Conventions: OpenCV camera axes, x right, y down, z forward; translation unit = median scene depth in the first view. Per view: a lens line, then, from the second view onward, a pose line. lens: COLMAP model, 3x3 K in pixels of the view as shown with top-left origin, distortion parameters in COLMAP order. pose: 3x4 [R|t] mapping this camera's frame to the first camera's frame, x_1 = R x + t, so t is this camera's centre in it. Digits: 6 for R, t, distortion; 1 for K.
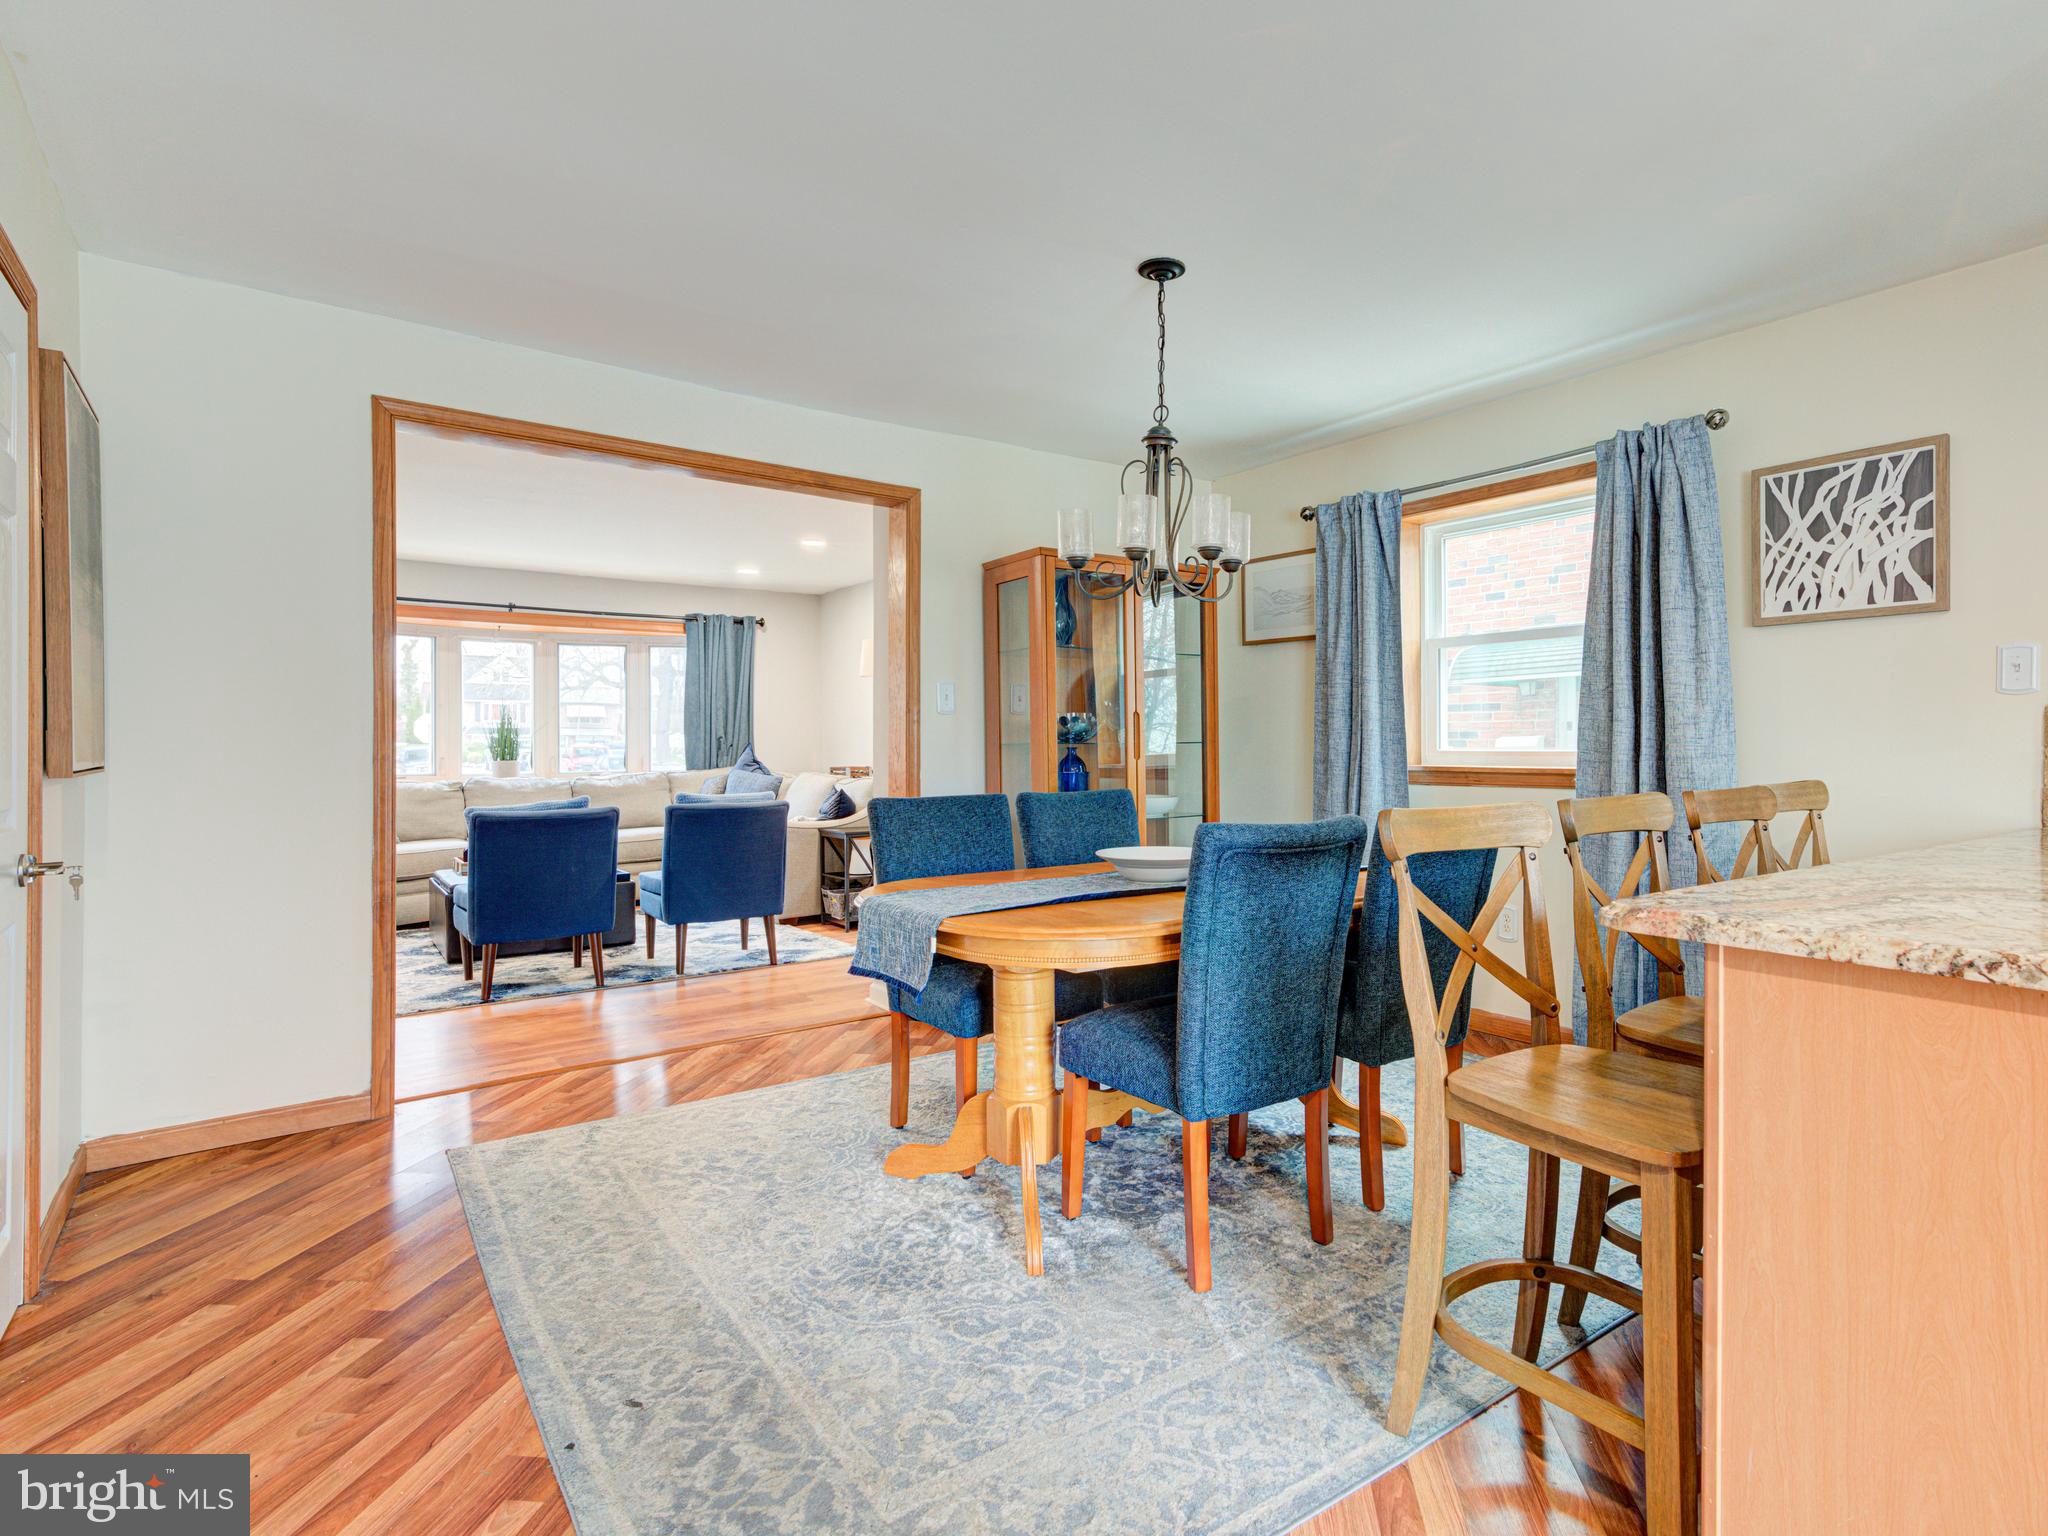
lens RADIAL K [[1066.2, 0, 1077.1], [0, 1066.2, 740.0], [0, 0, 1]] dist [-0.003630, 0.011846]
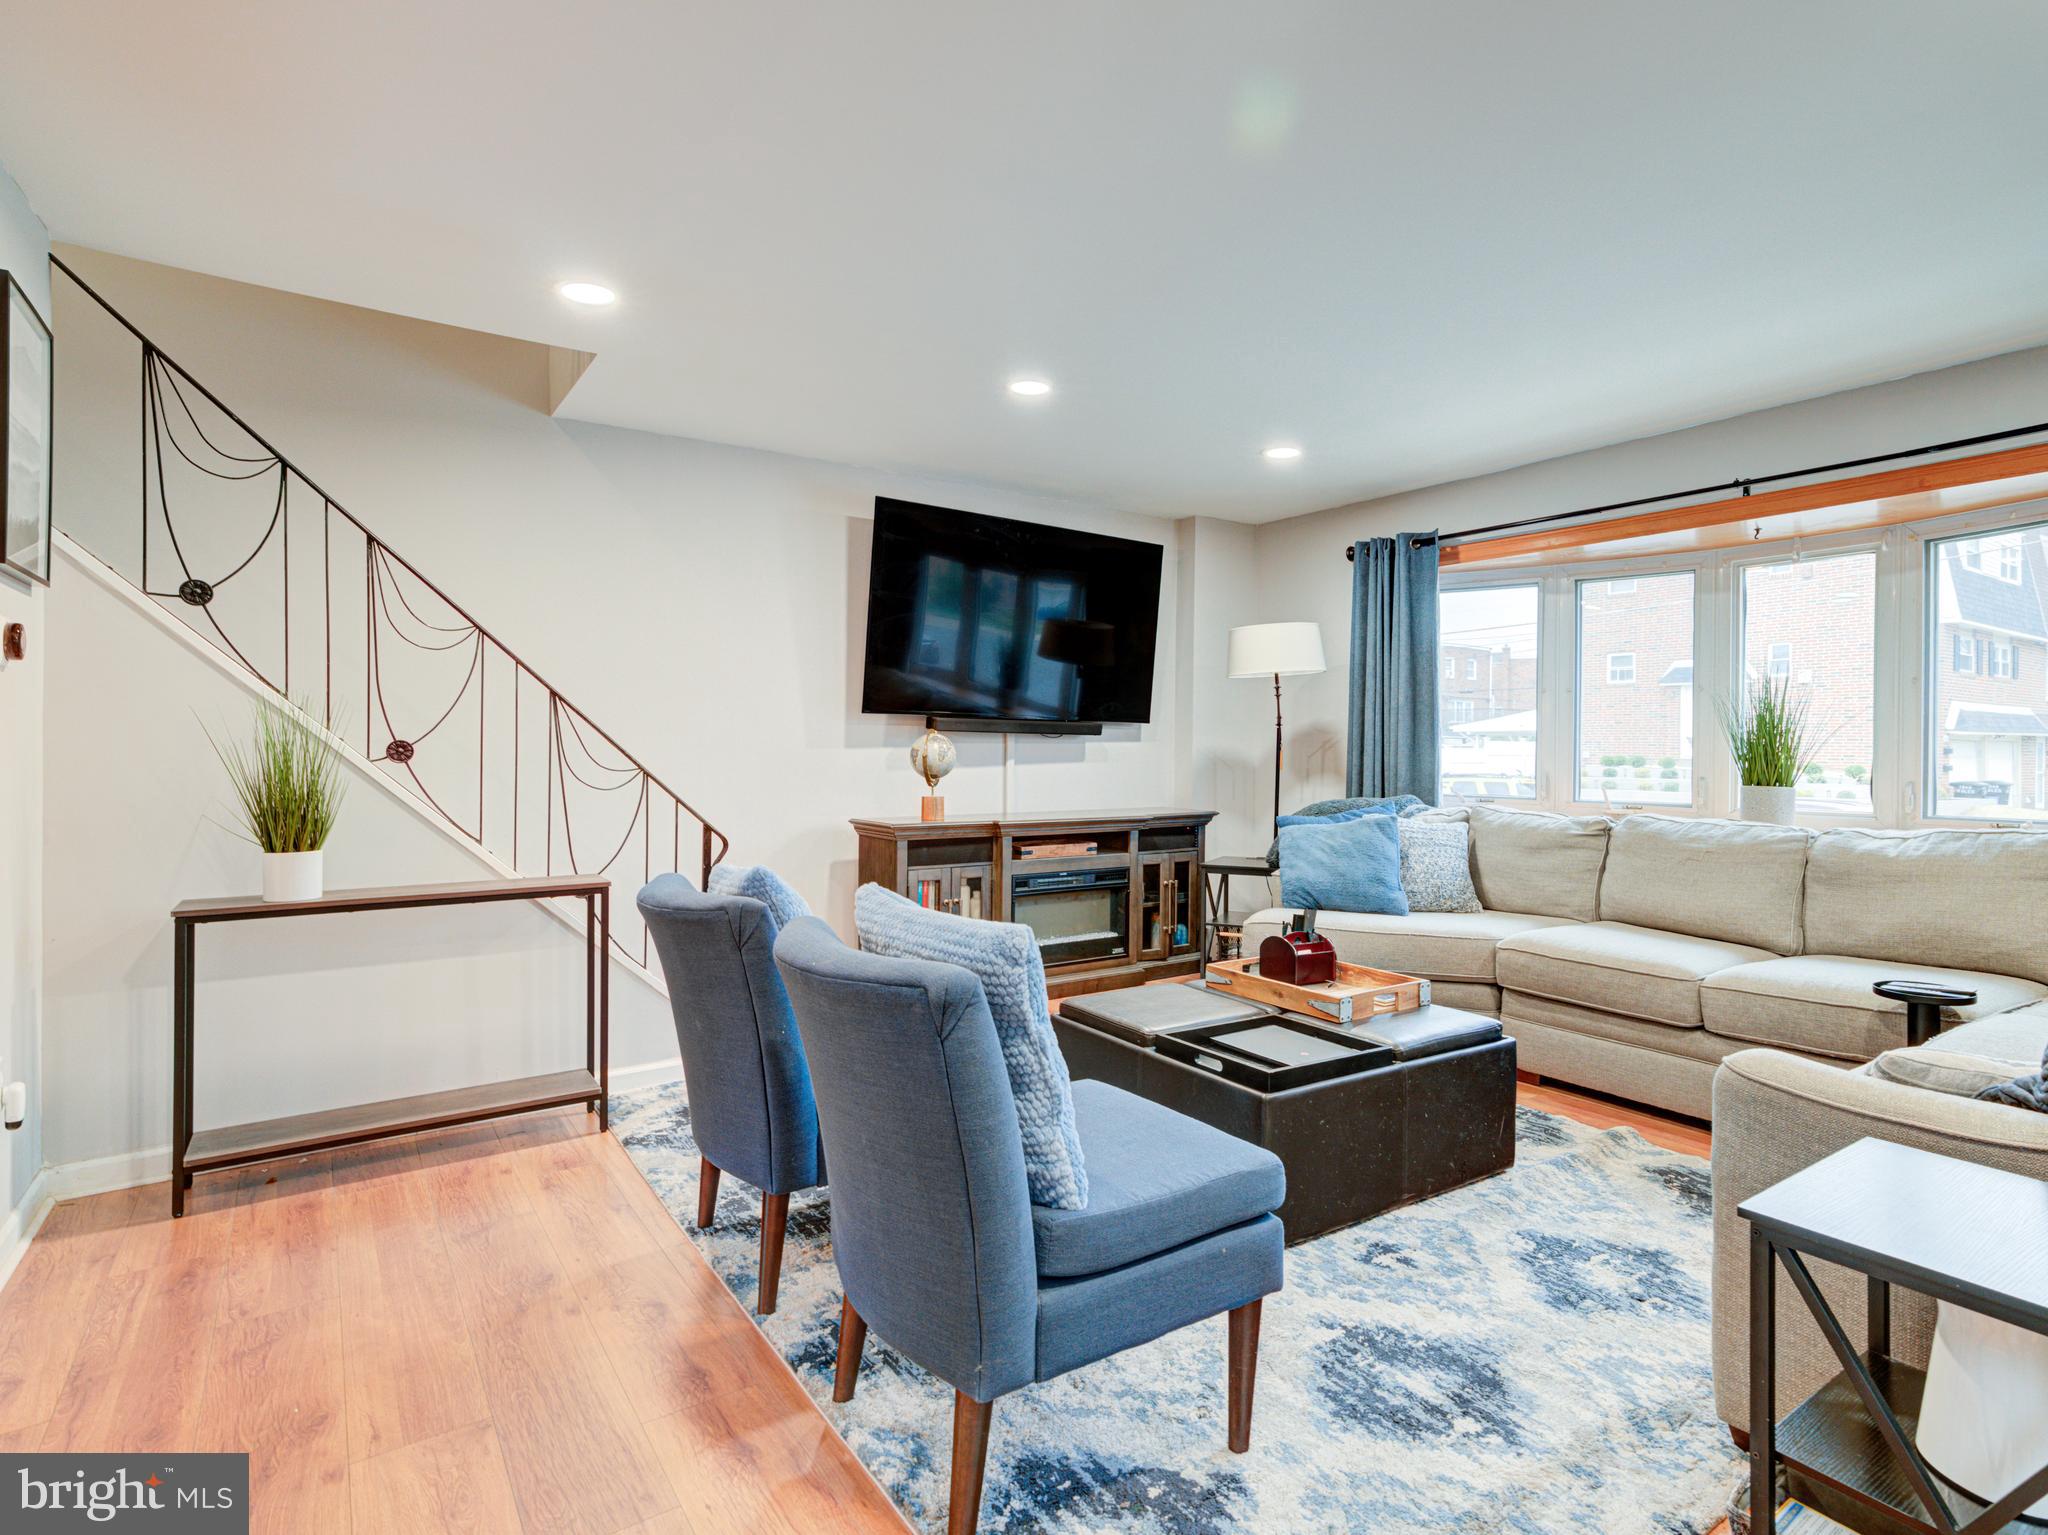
lens RADIAL K [[1066.2, 0, 1122.7], [0, 1066.2, 760.4], [0, 0, 1]] dist [-0.003630, 0.011846]
pose [[-0.011476, 0.009355, -0.999890, -0.012716], [-0.002835, 0.999952, 0.009388, 0.002645], [0.999930, 0.002942, -0.011449, 0.646642]]
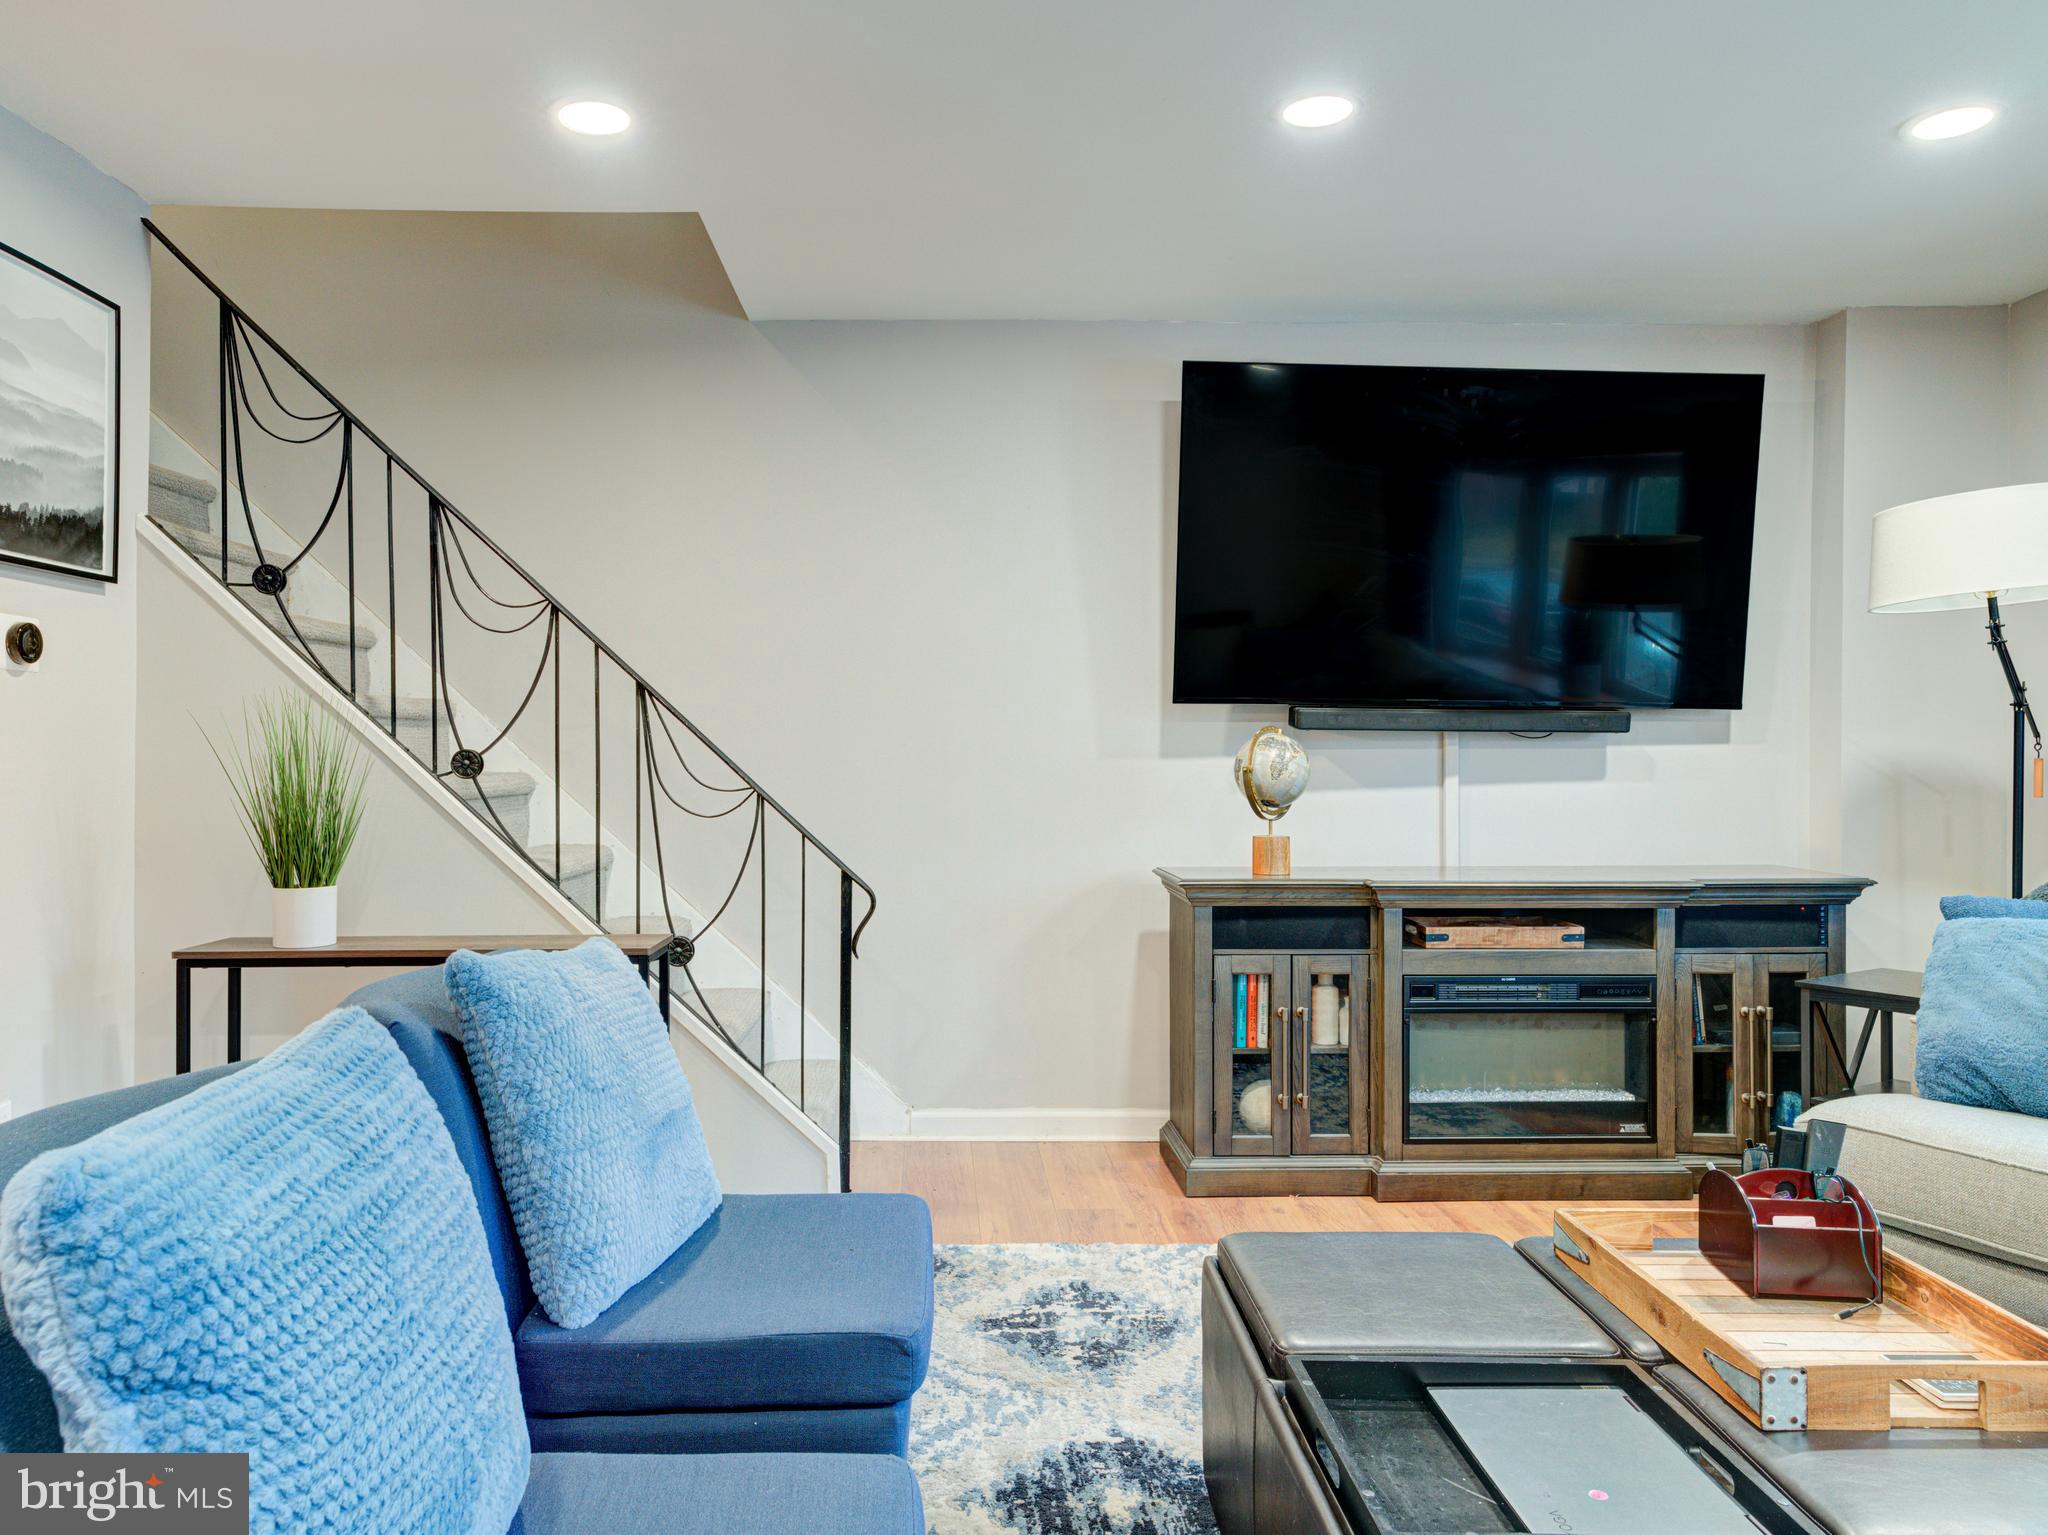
lens RADIAL K [[1433.6, 0, 1019.2], [0, 1433.6, 765.3], [0, 0, 1]] dist [0.013329, 0.007115]
pose [[-0.580996, 0.000291, -0.813907, -0.142218], [0.001321, 0.999999, -0.000586, 0.004367], [0.813906, -0.001415, -0.580995, 0.738763]]
